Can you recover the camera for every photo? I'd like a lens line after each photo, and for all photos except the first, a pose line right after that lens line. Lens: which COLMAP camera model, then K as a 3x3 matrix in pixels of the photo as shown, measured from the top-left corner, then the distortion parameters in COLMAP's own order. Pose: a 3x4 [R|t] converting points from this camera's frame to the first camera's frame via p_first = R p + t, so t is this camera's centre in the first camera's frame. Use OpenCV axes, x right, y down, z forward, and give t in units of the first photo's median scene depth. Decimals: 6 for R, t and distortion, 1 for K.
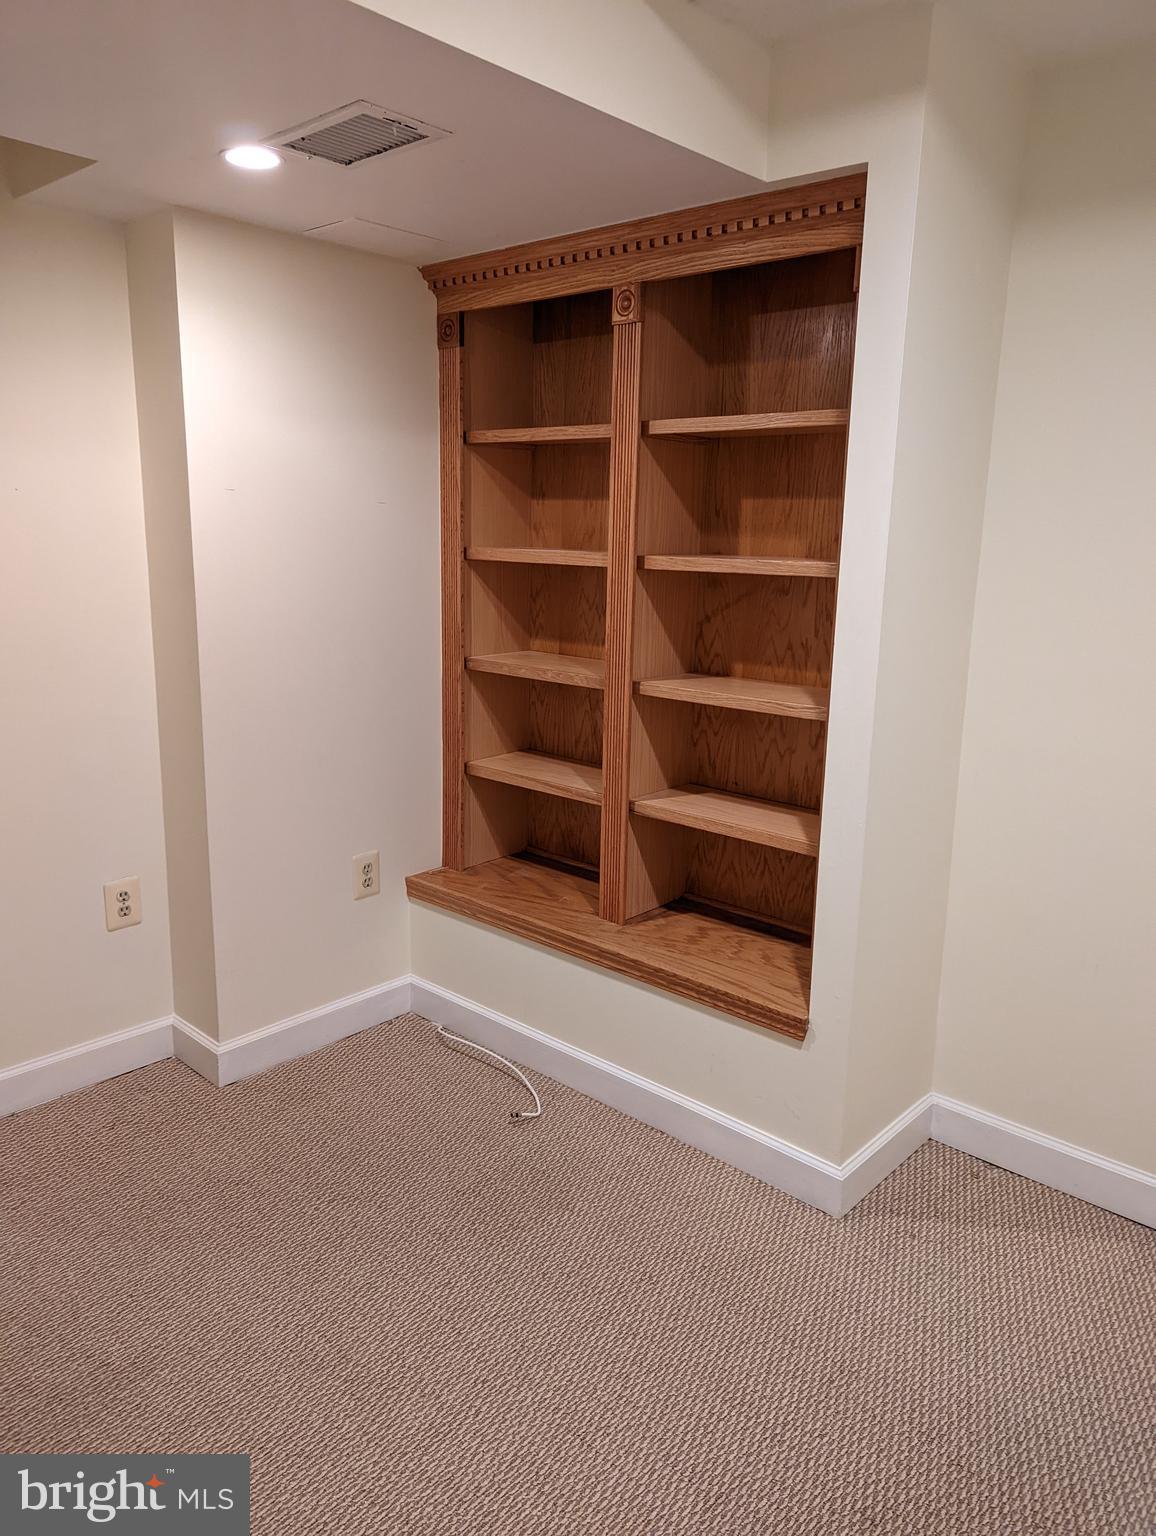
lens RADIAL K [[1068.1, 0, 569.5], [0, 1068.1, 773.0], [0, 0, 1]] dist [0.060241, -0.035351]
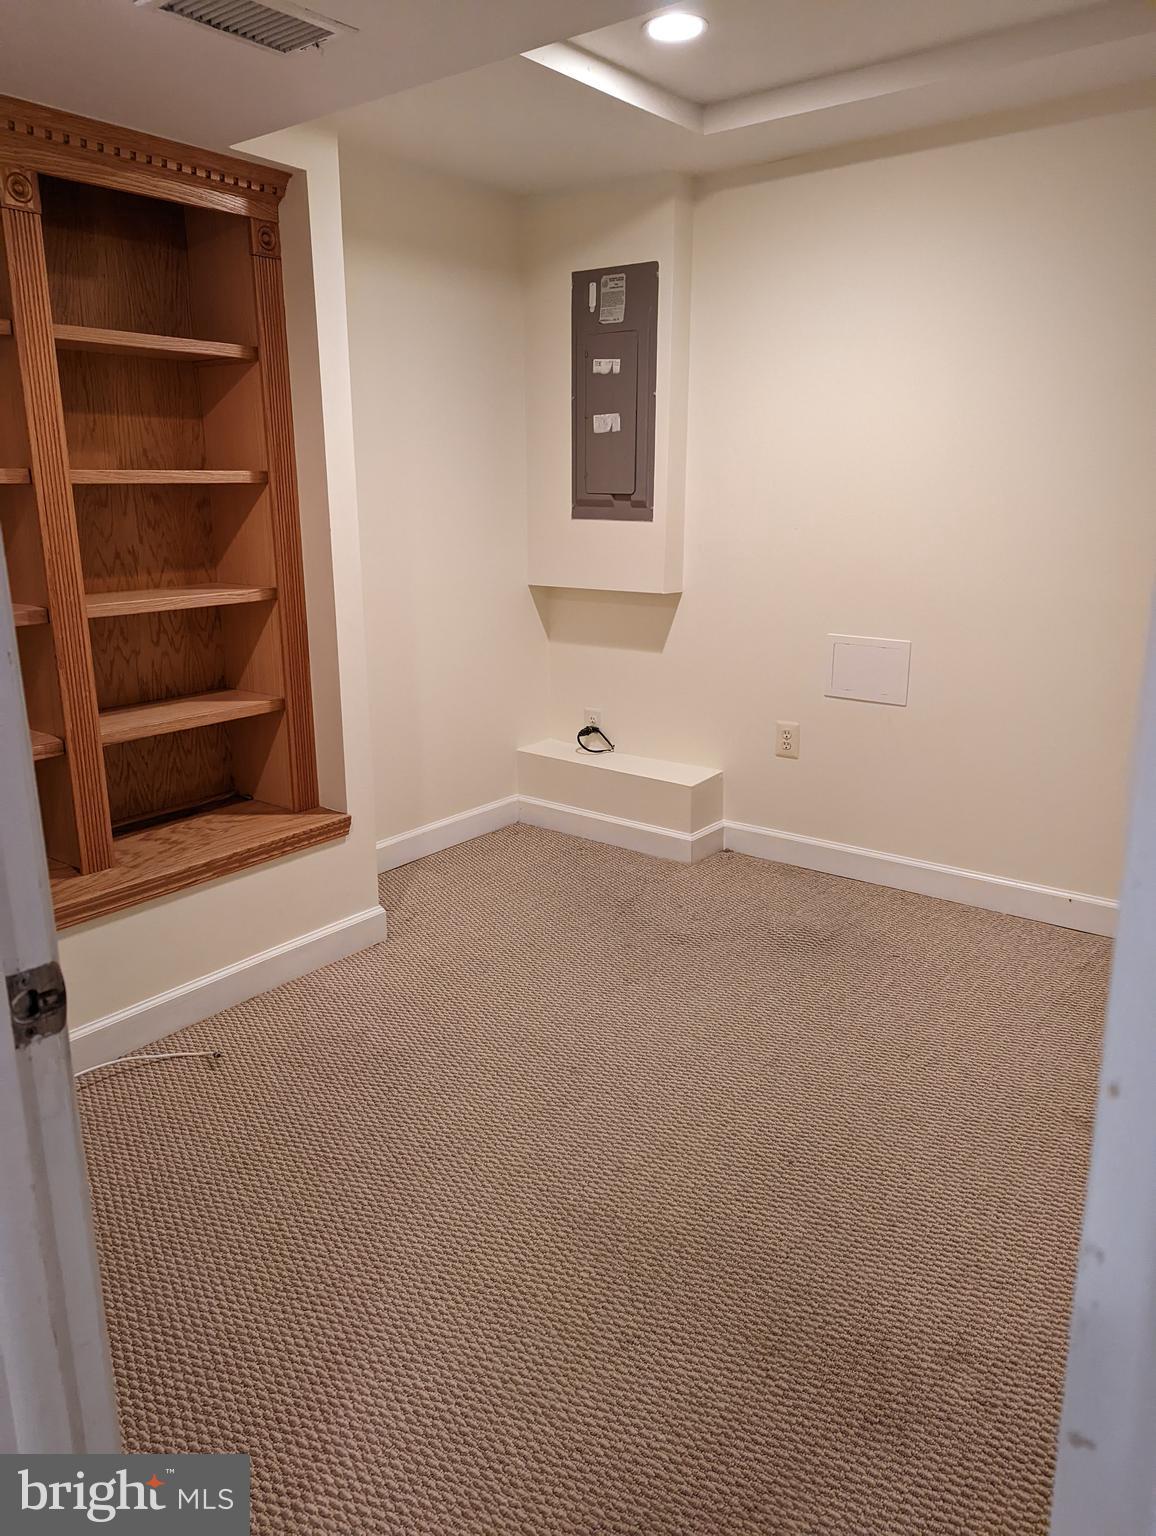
lens RADIAL K [[1068.1, 0, 569.6], [0, 1068.1, 760.2], [0, 0, 1]] dist [0.060241, -0.035351]
pose [[-0.067230, -0.273086, 0.959638, -0.915429], [0.236188, 0.930120, 0.281233, -0.125297], [-0.969379, 0.245562, 0.001967, 0.614670]]
